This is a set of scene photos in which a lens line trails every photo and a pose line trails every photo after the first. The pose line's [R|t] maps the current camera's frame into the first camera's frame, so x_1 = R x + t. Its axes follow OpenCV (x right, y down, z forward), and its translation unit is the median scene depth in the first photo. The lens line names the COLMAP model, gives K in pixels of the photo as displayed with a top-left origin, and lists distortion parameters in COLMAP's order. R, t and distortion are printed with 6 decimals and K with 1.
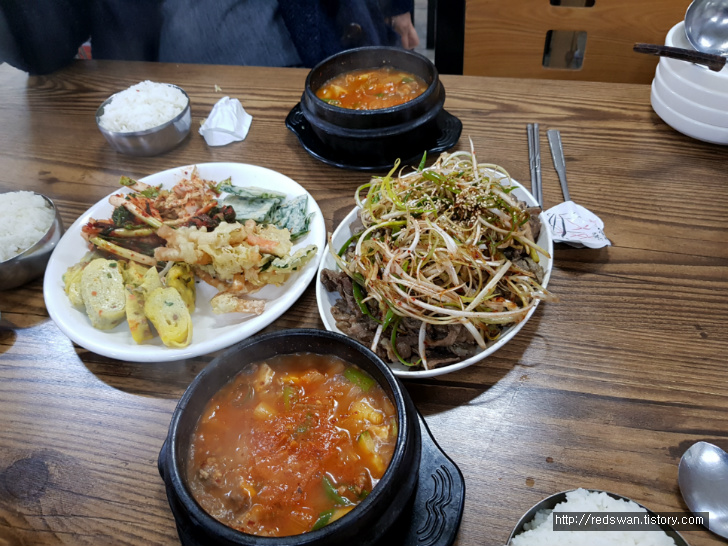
lens RADIAL K [[589.6, 0, 364.7], [0, 589.6, 274.2], [0, 0, 1]] dist [-0.013660, -0.020642]
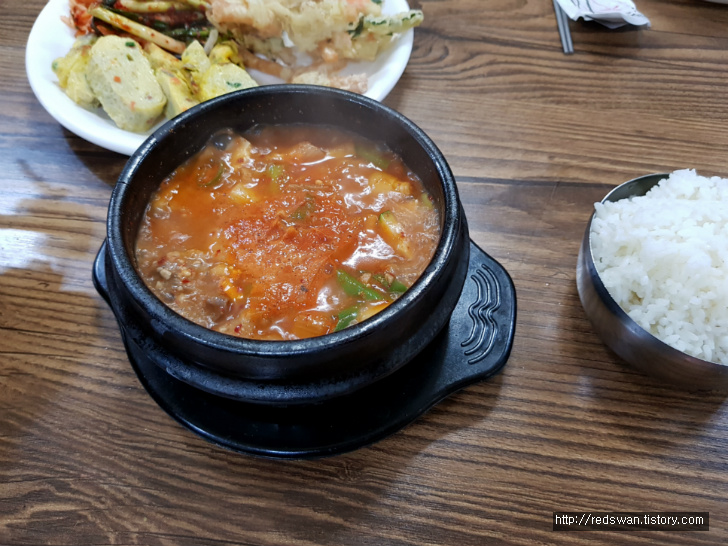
lens RADIAL K [[589.6, 0, 361.1], [0, 589.6, 271.4], [0, 0, 1]] dist [-0.013660, -0.020642]
pose [[0.993171, -0.021418, 0.114683, -0.092874], [-0.000235, 0.982635, 0.185550, 0.158638], [-0.116666, -0.184310, 0.975920, 0.226671]]
